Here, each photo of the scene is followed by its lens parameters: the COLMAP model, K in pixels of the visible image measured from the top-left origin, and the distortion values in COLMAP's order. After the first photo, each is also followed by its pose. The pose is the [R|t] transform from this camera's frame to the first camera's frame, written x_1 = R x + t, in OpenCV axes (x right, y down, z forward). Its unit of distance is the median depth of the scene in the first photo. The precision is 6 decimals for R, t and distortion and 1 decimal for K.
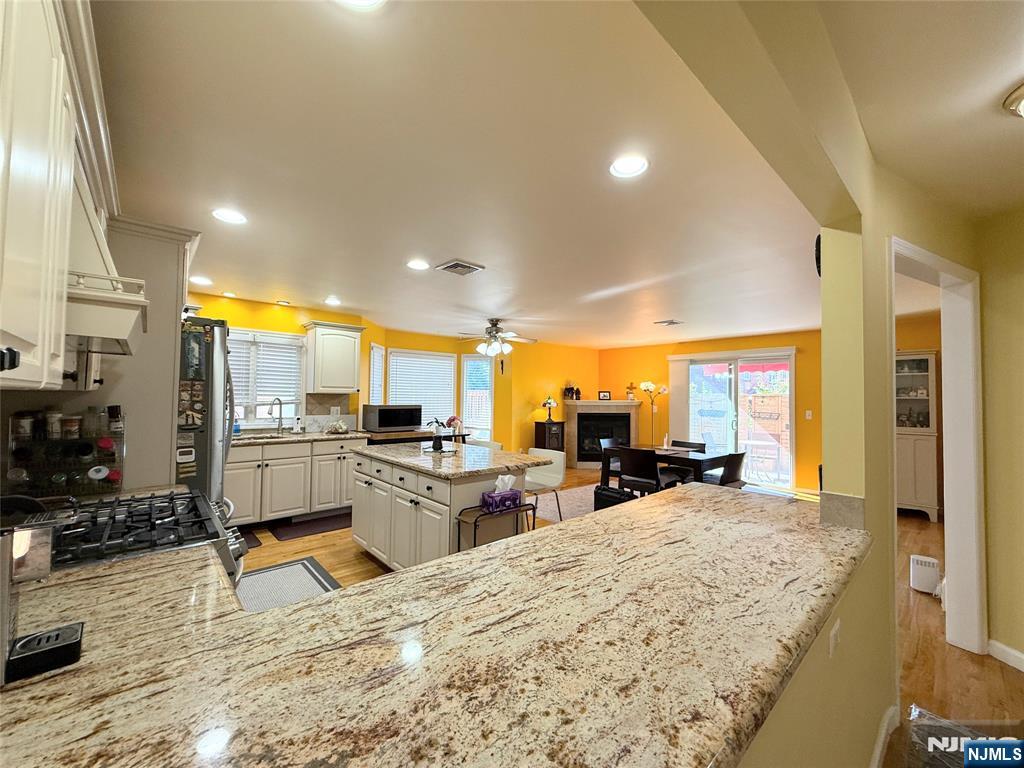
lens RADIAL K [[408.2, 0, 511.5], [0, 408.2, 384.2], [0, 0, 1]] dist [-0.001421, 0.000487]
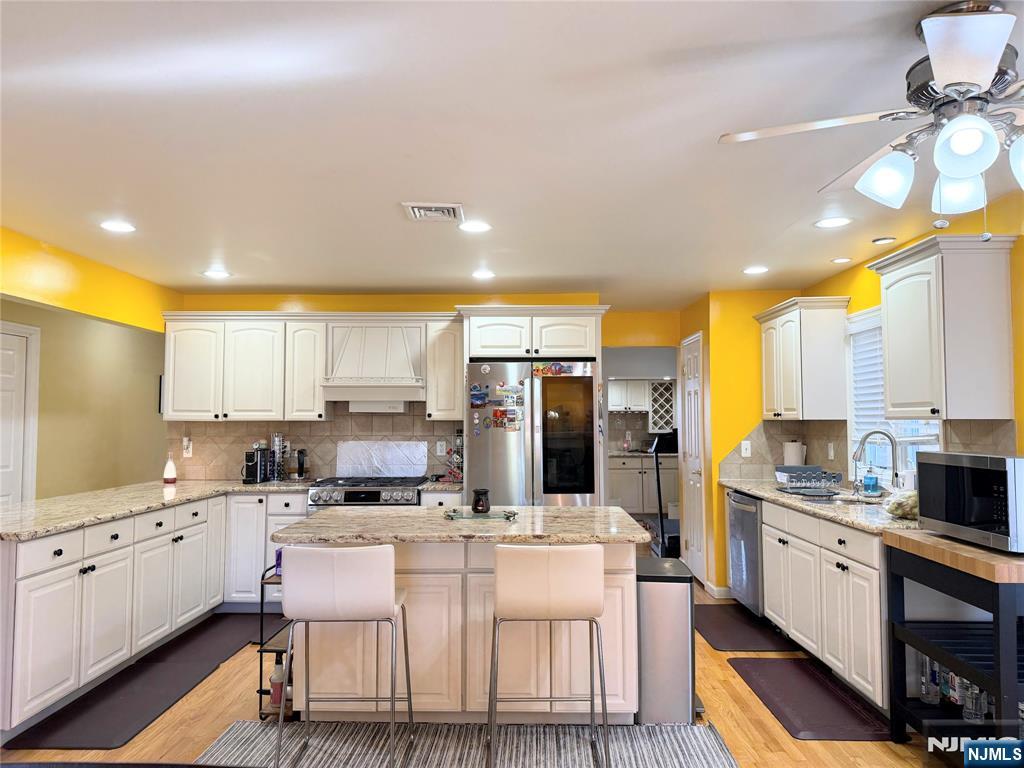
lens RADIAL K [[720.9, 0, 507.9], [0, 720.9, 385.3], [0, 0, 1]] dist [0.038099, -0.035776]
pose [[-0.682349, -0.049261, -0.729365, 0.249561], [0.013095, 0.996743, -0.079571, 0.026653], [0.730909, -0.063846, -0.679482, 0.782894]]
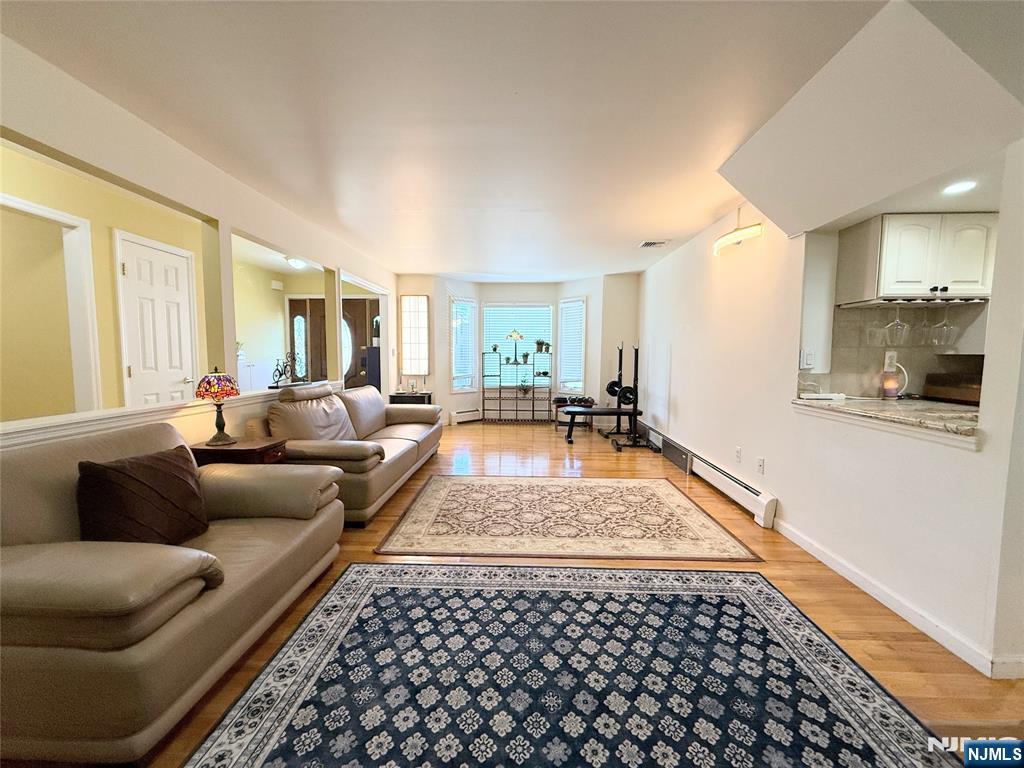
lens RADIAL K [[408.2, 0, 510.1], [0, 408.2, 386.4], [0, 0, 1]] dist [-0.001421, 0.000487]
pose [[-0.694361, 0.042676, -0.718361, -0.460515], [0.010203, 0.998724, 0.049469, 0.016792], [0.719555, 0.027020, -0.693910, 0.018115]]
